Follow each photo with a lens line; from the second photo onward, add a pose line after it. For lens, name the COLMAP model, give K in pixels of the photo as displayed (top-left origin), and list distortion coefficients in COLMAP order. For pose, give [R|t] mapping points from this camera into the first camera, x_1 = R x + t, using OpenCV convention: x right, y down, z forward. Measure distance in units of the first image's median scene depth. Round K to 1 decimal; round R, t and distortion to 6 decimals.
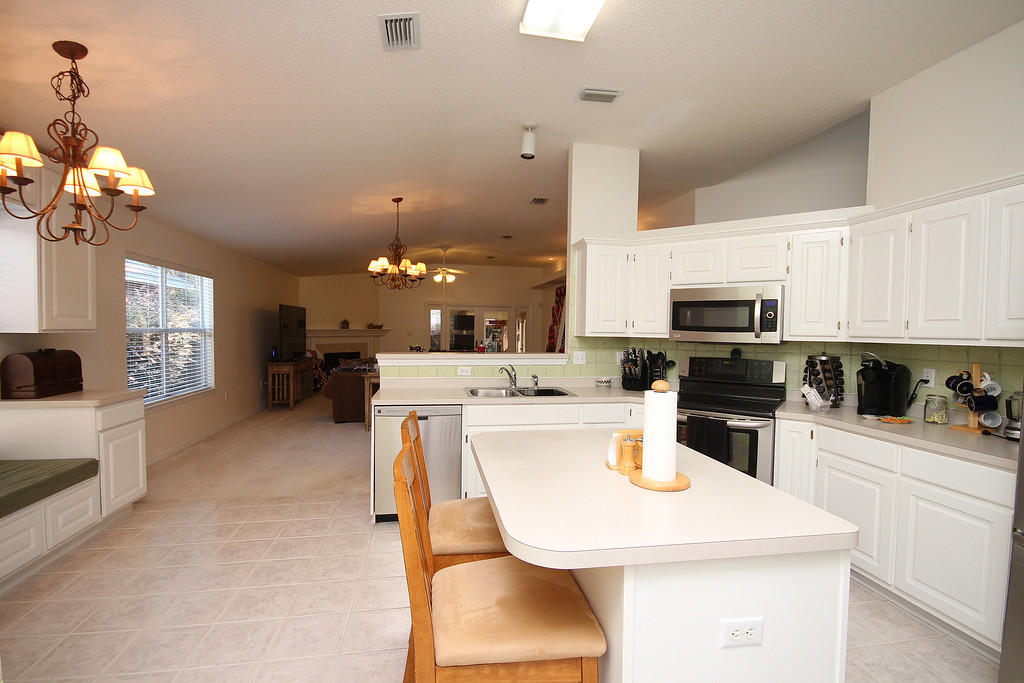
lens RADIAL K [[472.4, 0, 512.1], [0, 472.4, 344.8], [0, 0, 1]] dist [0.000302, -0.004841]
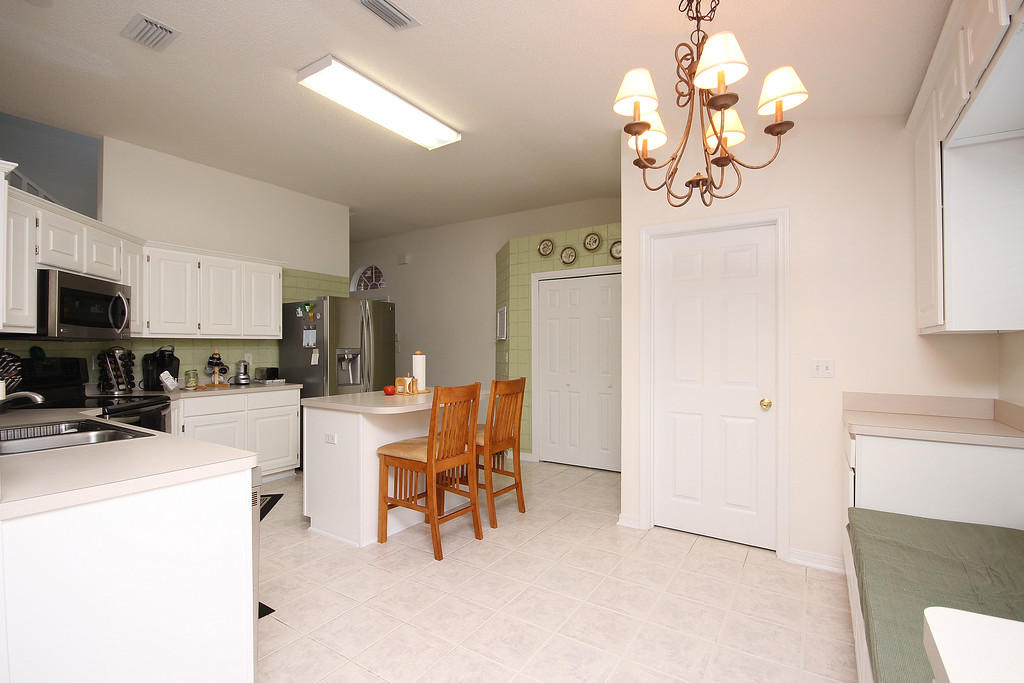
lens RADIAL K [[472.4, 0, 505.7], [0, 472.4, 349.3], [0, 0, 1]] dist [0.000302, -0.004841]
pose [[-0.731702, -0.014848, 0.681463, -0.754054], [0.015058, 0.999167, 0.037939, -0.007043], [-0.681458, 0.038022, -0.730869, 1.103361]]
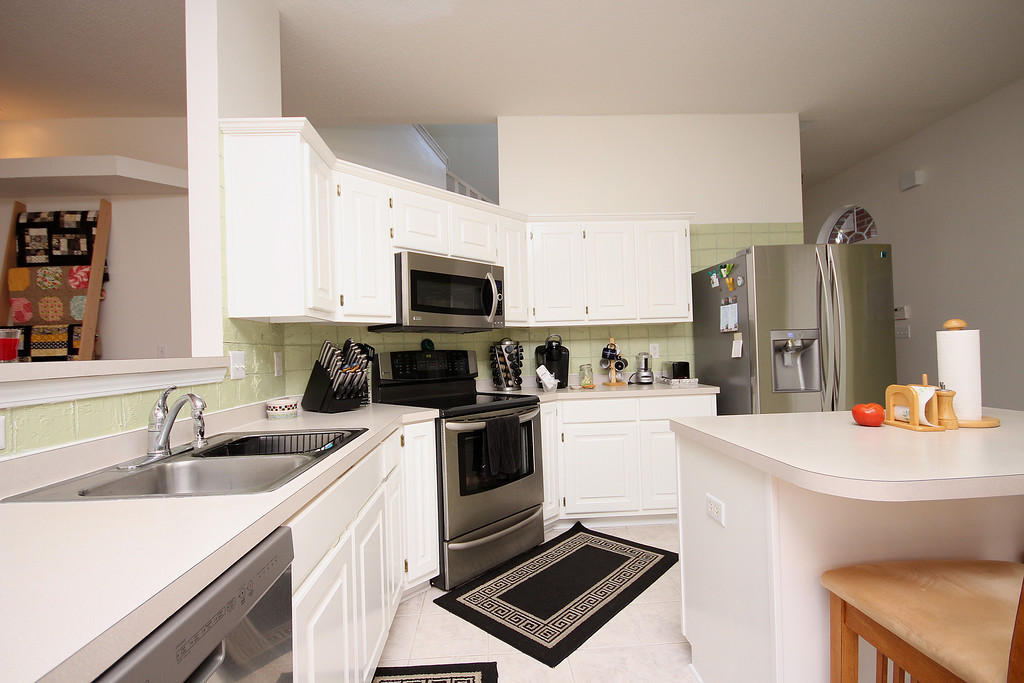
lens RADIAL K [[472.4, 0, 509.8], [0, 472.4, 343.6], [0, 0, 1]] dist [0.000302, -0.004841]
pose [[0.111757, -0.002152, 0.993733, -0.346815], [0.065443, 0.997843, -0.005199, 0.031187], [-0.991578, 0.065614, 0.111656, 0.807647]]
